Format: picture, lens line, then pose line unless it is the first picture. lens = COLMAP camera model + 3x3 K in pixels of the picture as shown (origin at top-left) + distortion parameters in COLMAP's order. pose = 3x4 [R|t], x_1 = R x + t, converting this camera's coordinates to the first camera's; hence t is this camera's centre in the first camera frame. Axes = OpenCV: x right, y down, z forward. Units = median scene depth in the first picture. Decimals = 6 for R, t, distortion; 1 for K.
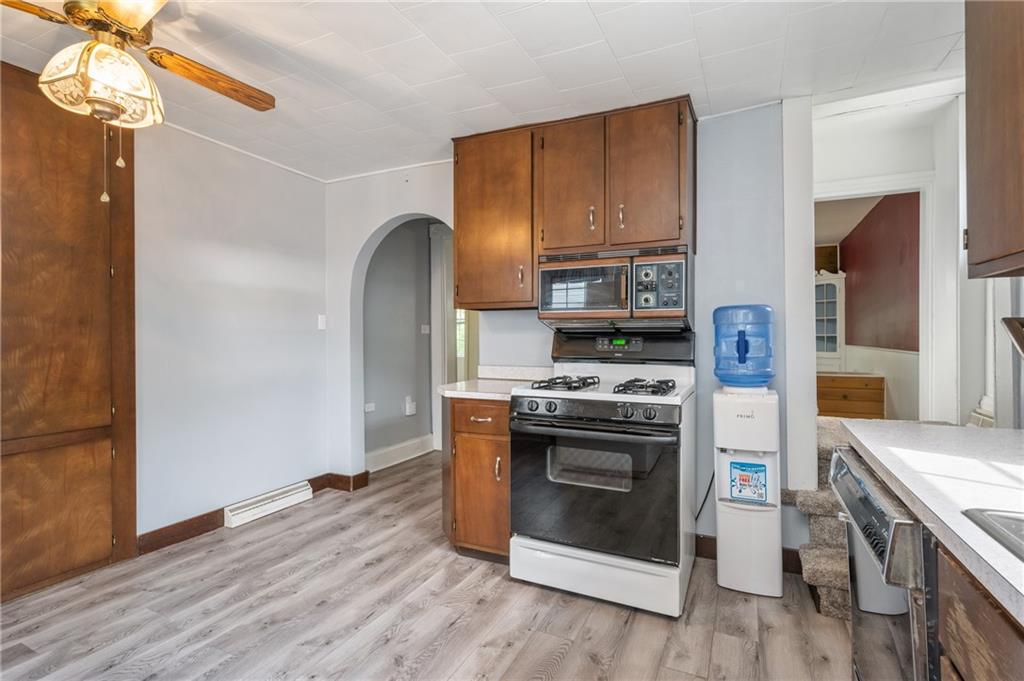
lens RADIAL K [[486.0, 0, 512.4], [0, 486.0, 339.2], [0, 0, 1]] dist [-0.000191, 0.000775]
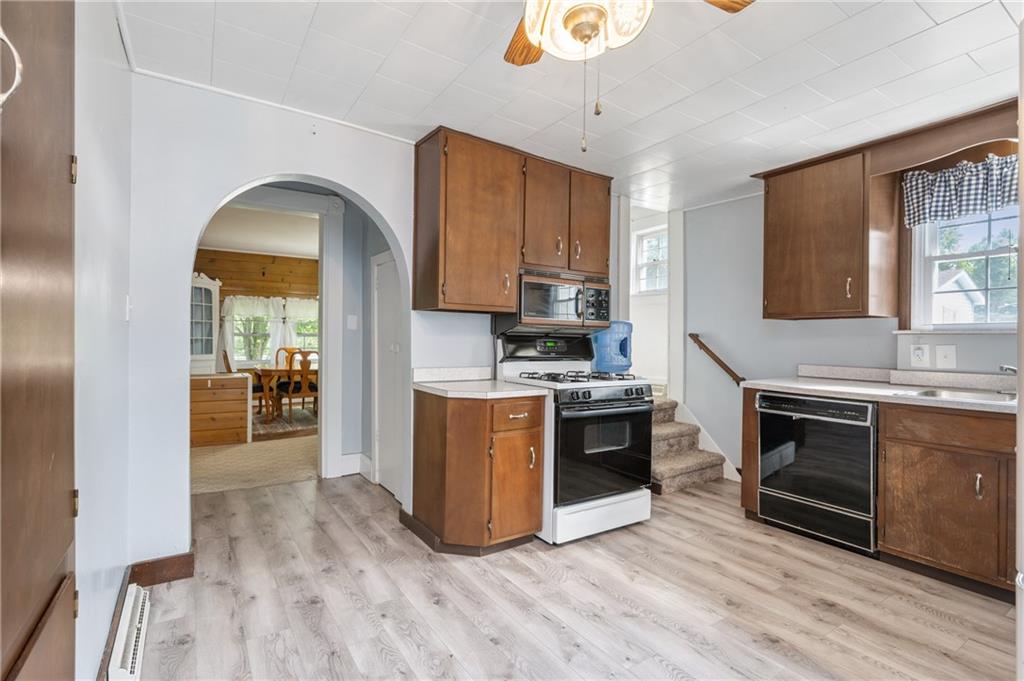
lens RADIAL K [[486.0, 0, 516.0], [0, 486.0, 340.5], [0, 0, 1]] dist [-0.000191, 0.000775]
pose [[0.505375, 0.007842, 0.862864, -1.004950], [-0.010879, 0.999937, -0.002716, 0.001951], [-0.862831, -0.008014, 0.505428, 0.467375]]
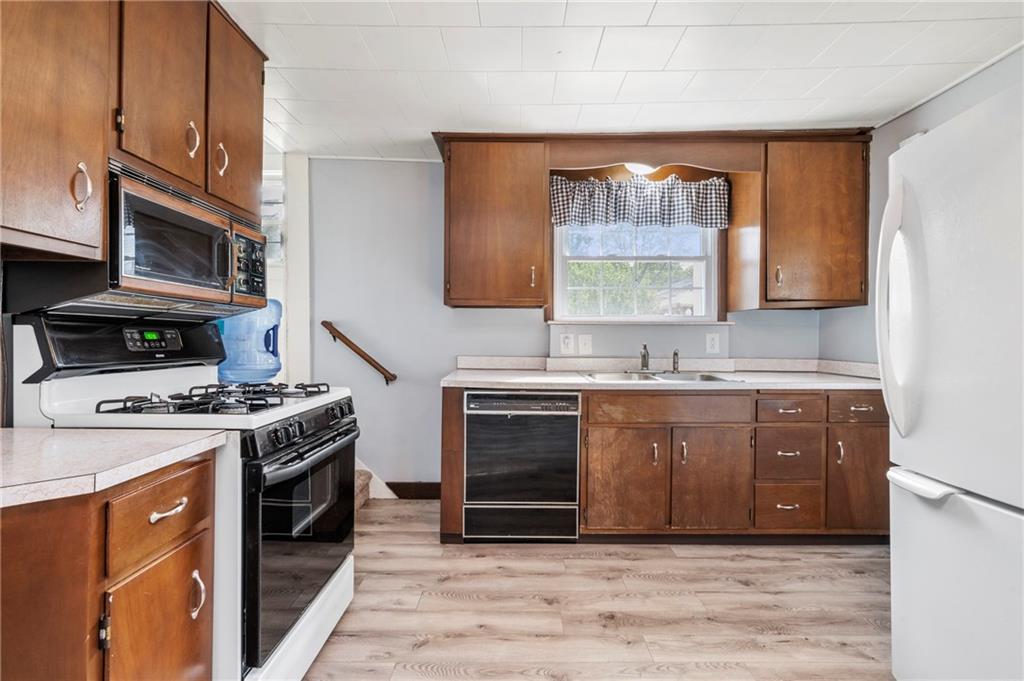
lens RADIAL K [[486.0, 0, 514.6], [0, 486.0, 339.7], [0, 0, 1]] dist [-0.000191, 0.000775]
pose [[-0.434069, -0.006329, 0.900857, -0.604546], [-0.003309, 0.999980, 0.005431, 0.007043], [-0.900873, -0.000623, -0.434081, 0.918246]]
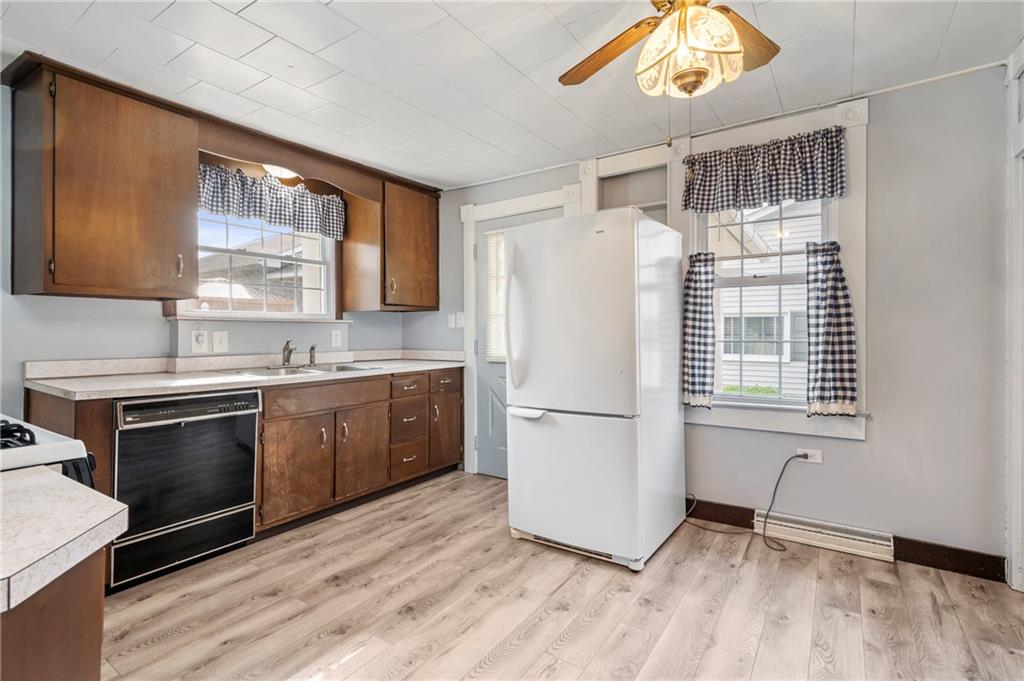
lens RADIAL K [[486.0, 0, 515.5], [0, 486.0, 332.1], [0, 0, 1]] dist [-0.000191, 0.000775]
pose [[-0.990189, 0.003855, 0.139681, -0.416455], [0.003636, 0.999992, -0.001822, 0.006628], [-0.139687, -0.001296, -0.990195, 1.296125]]
